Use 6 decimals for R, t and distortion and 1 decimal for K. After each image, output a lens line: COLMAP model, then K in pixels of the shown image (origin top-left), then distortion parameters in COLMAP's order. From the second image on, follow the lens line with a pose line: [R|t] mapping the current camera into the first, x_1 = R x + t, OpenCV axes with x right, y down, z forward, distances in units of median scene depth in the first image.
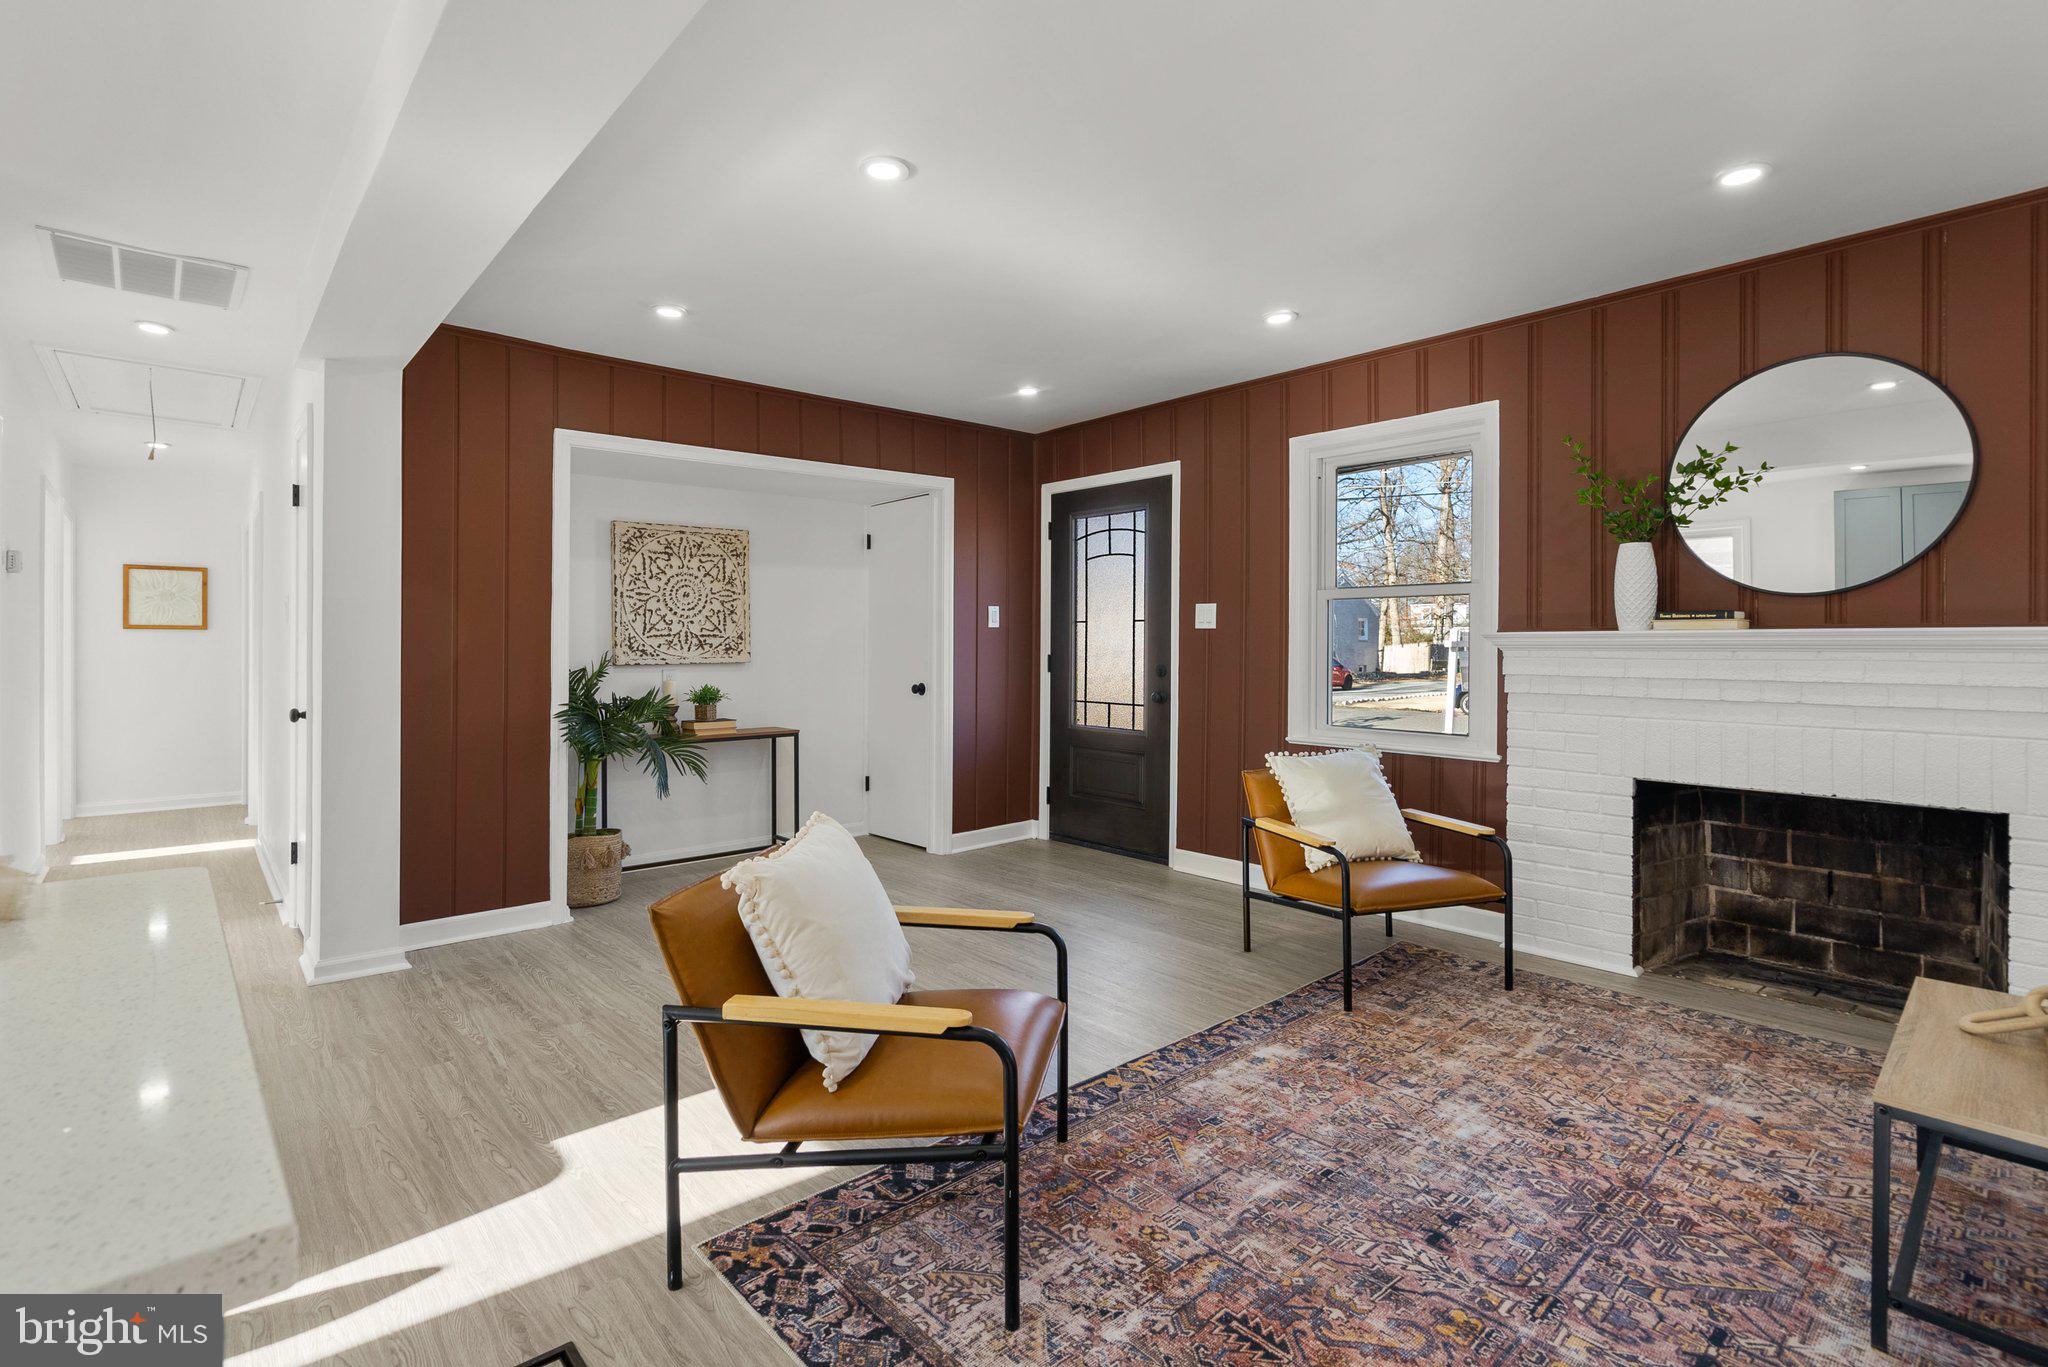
lens RADIAL K [[953.1, 0, 1014.1], [0, 953.1, 651.6], [0, 0, 1]] dist [-0.005173, -0.000010]
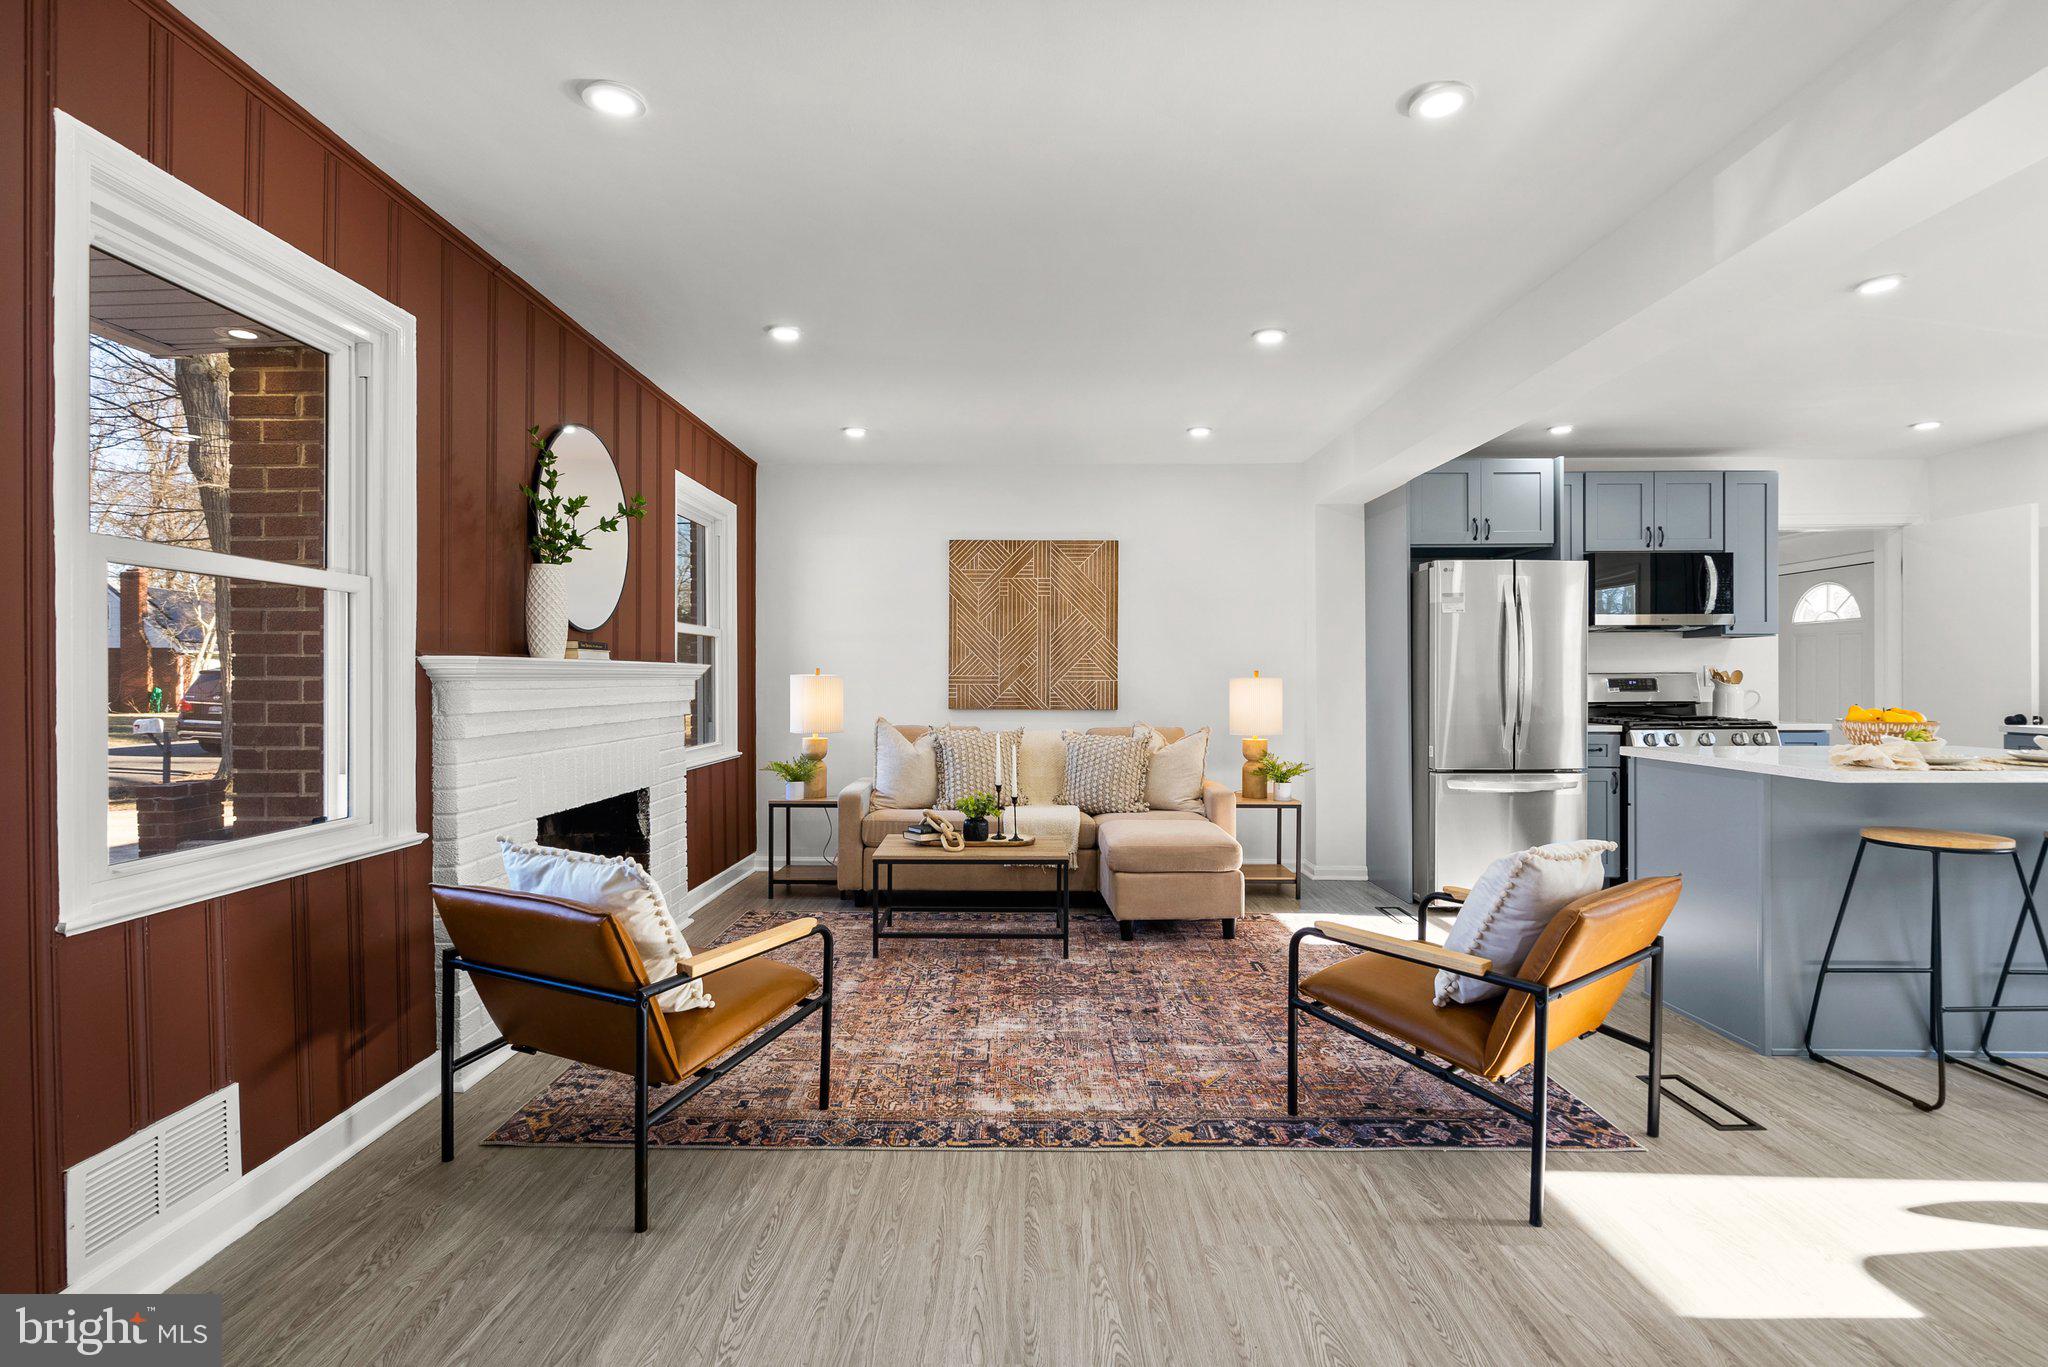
lens RADIAL K [[944.4, 0, 1018.7], [0, 944.4, 677.8], [0, 0, 1]] dist [-0.002528, 0.001025]
pose [[-0.741856, -0.003399, 0.670551, -0.314497], [0.001673, 0.999975, 0.006920, -0.008776], [-0.670558, 0.006255, -0.741831, 1.405340]]
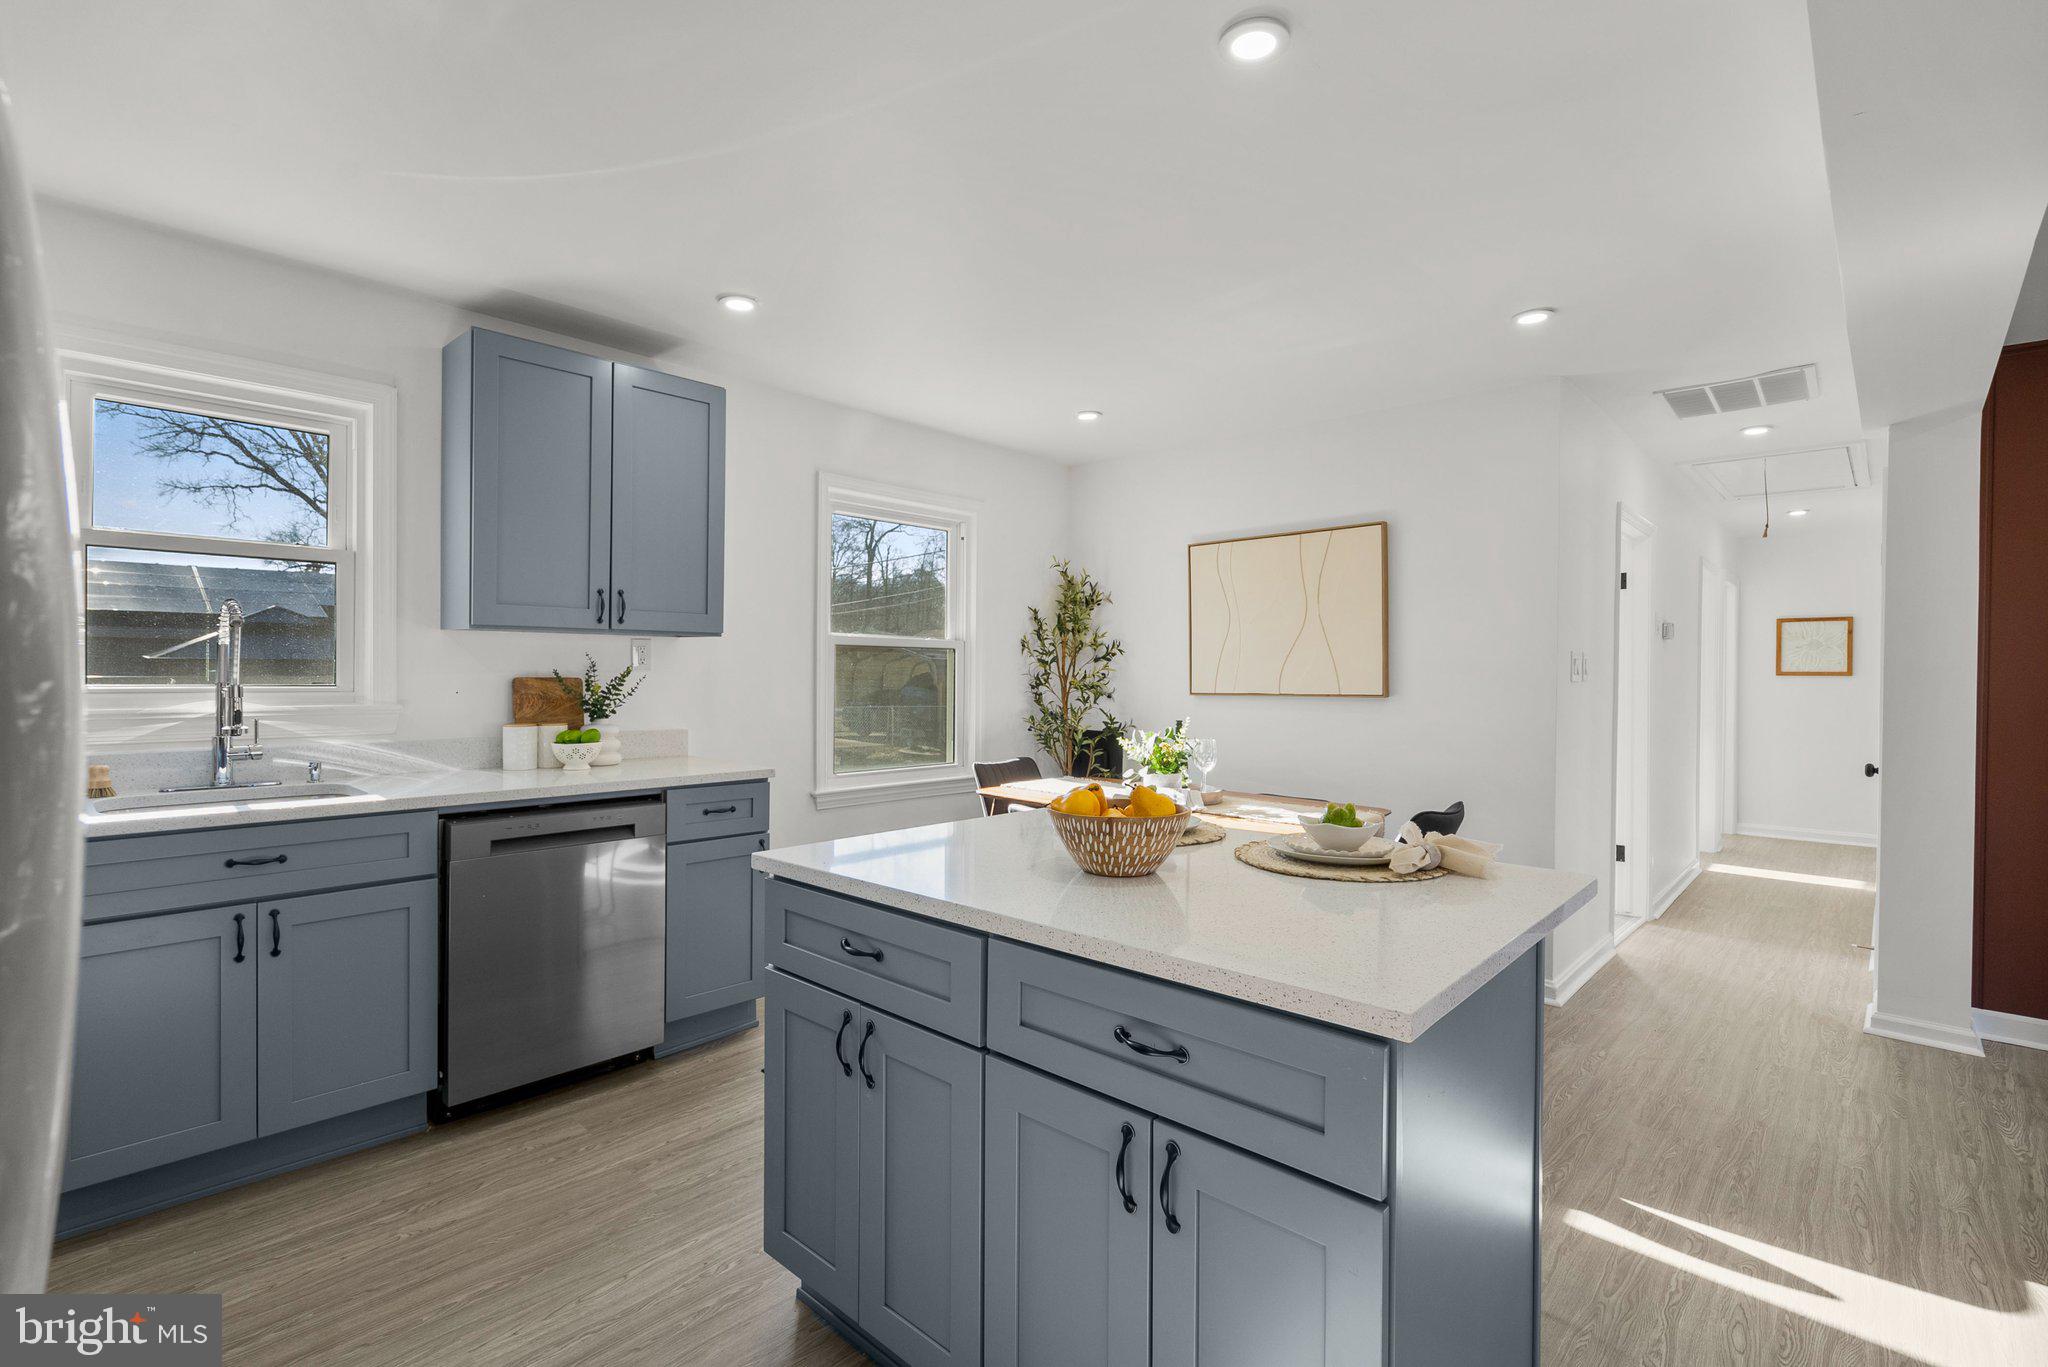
lens RADIAL K [[931.1, 0, 1020.3], [0, 931.1, 678.3], [0, 0, 1]] dist [-0.001038, -0.000002]
pose [[0.096772, 0.003361, -0.995301, 0.190718], [-0.010783, 0.999939, 0.002328, -0.030083], [0.995248, 0.010507, 0.096802, -0.026132]]
